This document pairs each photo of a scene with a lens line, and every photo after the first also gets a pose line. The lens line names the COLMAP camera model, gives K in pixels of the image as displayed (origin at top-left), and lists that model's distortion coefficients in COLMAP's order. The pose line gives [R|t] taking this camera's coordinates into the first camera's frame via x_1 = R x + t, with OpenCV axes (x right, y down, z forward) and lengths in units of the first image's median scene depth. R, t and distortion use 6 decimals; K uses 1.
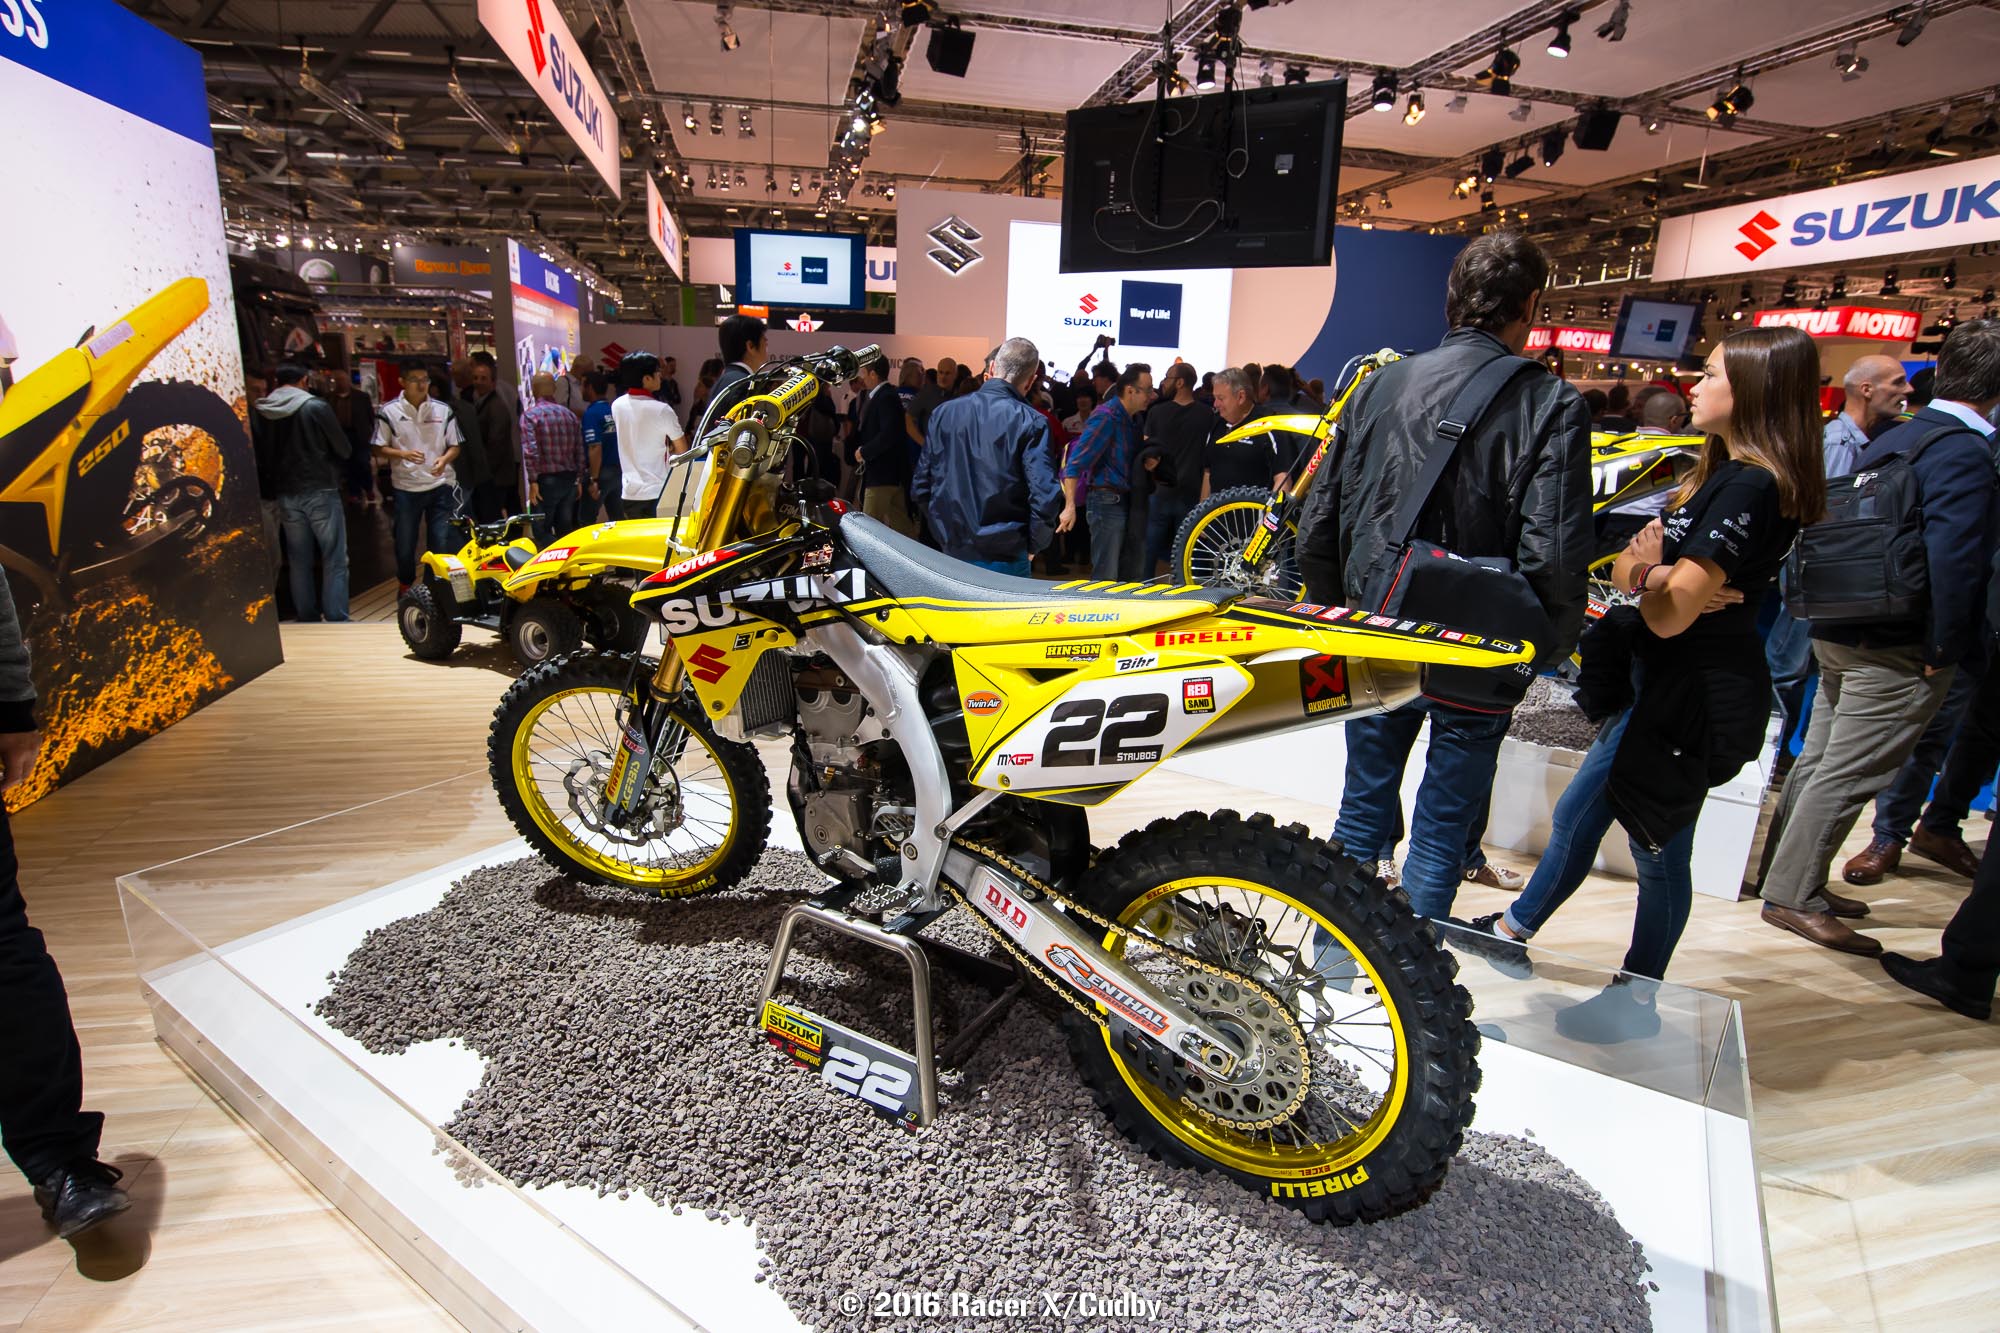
lens RADIAL K [[1011.2, 0, 1000.0], [0, 1011.2, 666.5], [0, 0, 1]] dist [-0.067033, 0.022009]
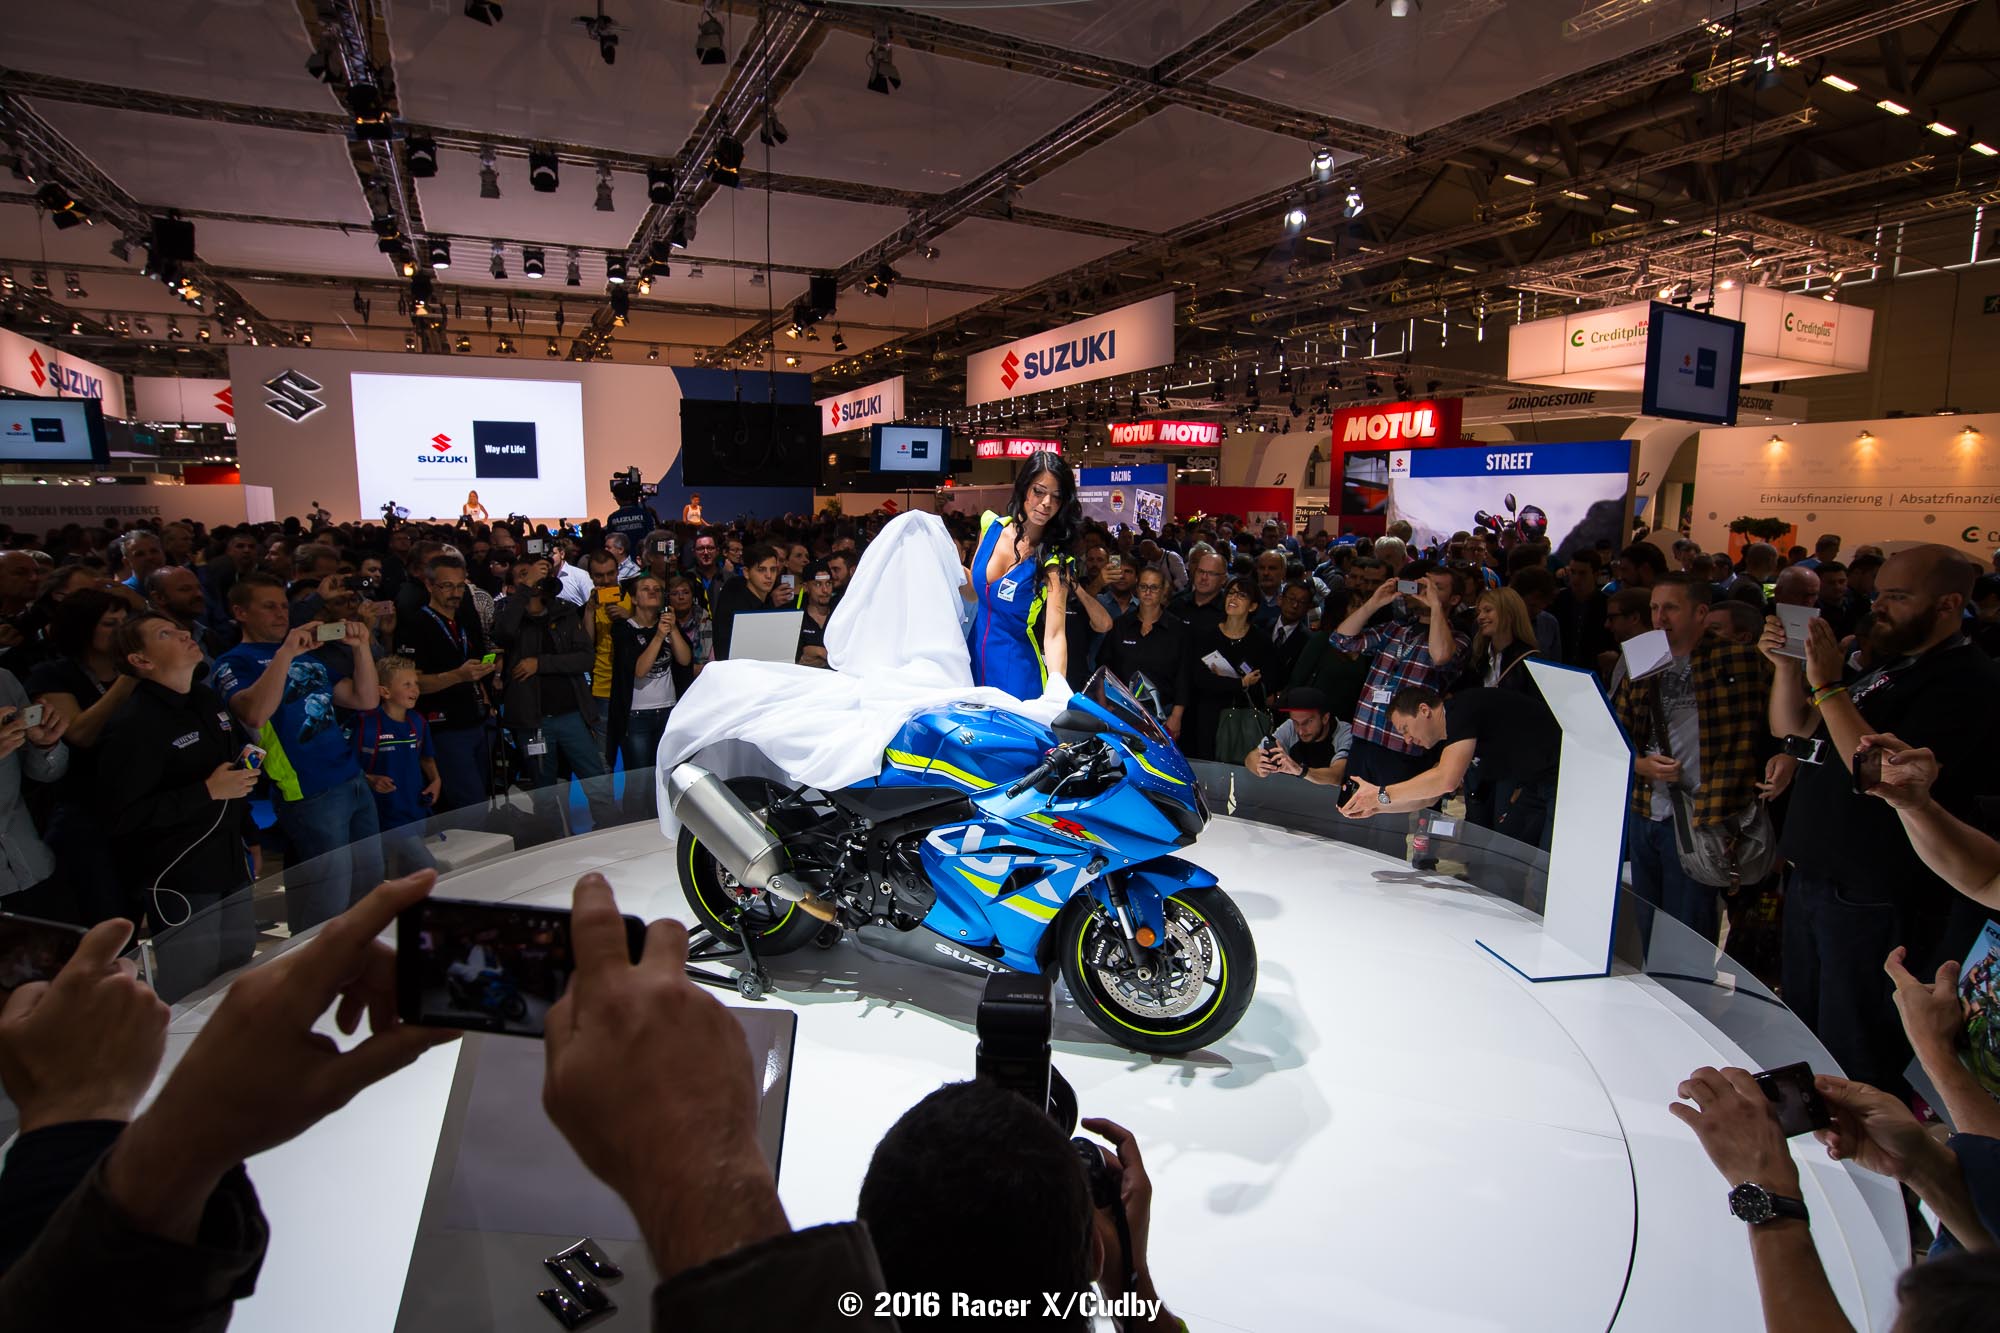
lens RADIAL K [[1011.2, 0, 1000.0], [0, 1011.2, 666.5], [0, 0, 1]] dist [-0.067033, 0.022009]
pose [[0.967856, -0.068788, 0.241917, 0.434533], [0.092254, 0.991924, -0.087039, 0.038458], [-0.233976, 0.106559, 0.966385, -0.188730]]
